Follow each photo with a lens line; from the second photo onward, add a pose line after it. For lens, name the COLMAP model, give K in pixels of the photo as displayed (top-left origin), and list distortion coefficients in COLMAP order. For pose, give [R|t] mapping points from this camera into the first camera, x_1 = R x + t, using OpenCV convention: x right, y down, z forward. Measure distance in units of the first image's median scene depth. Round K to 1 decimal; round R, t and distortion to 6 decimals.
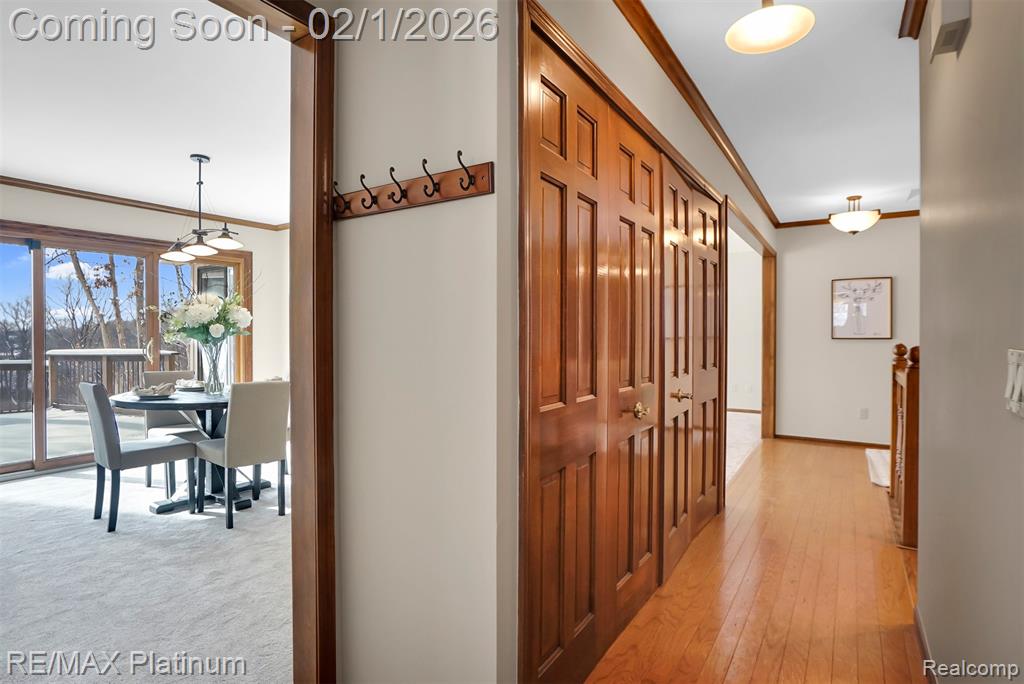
lens RADIAL K [[522.0, 0, 515.1], [0, 522.0, 335.8], [0, 0, 1]] dist [-0.042643, 0.018619]
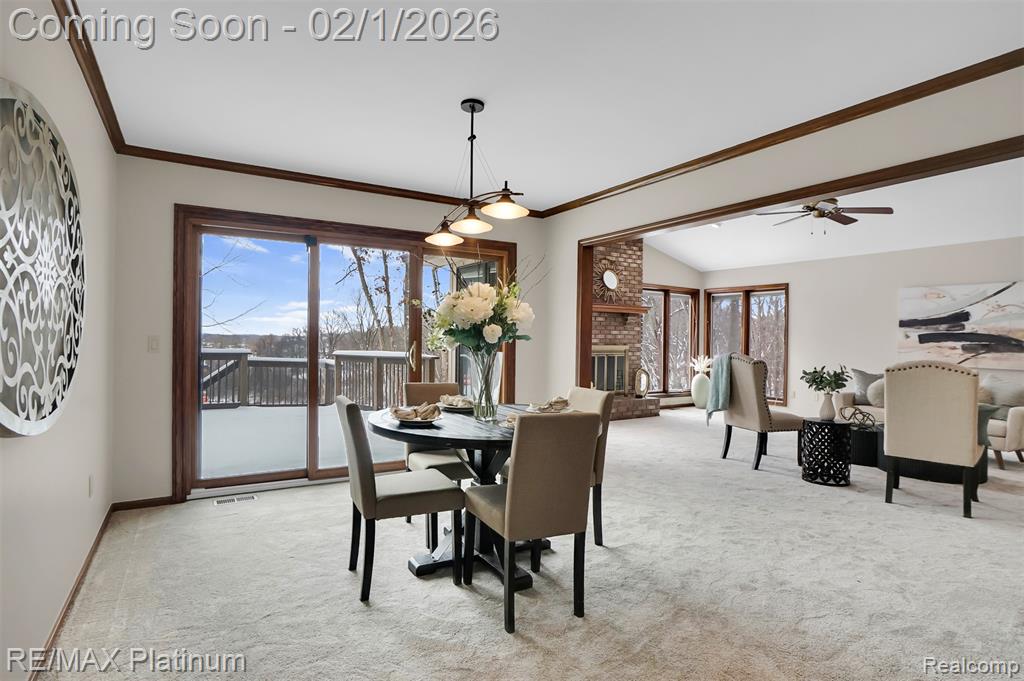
lens RADIAL K [[510.0, 0, 532.8], [0, 510.0, 339.4], [0, 0, 1]] dist [-0.043052, 0.000899]
pose [[0.925062, 0.013258, -0.379585, -0.252099], [-0.015541, 0.999875, -0.002950, -0.000786], [0.379498, 0.008628, 0.925152, 0.358952]]
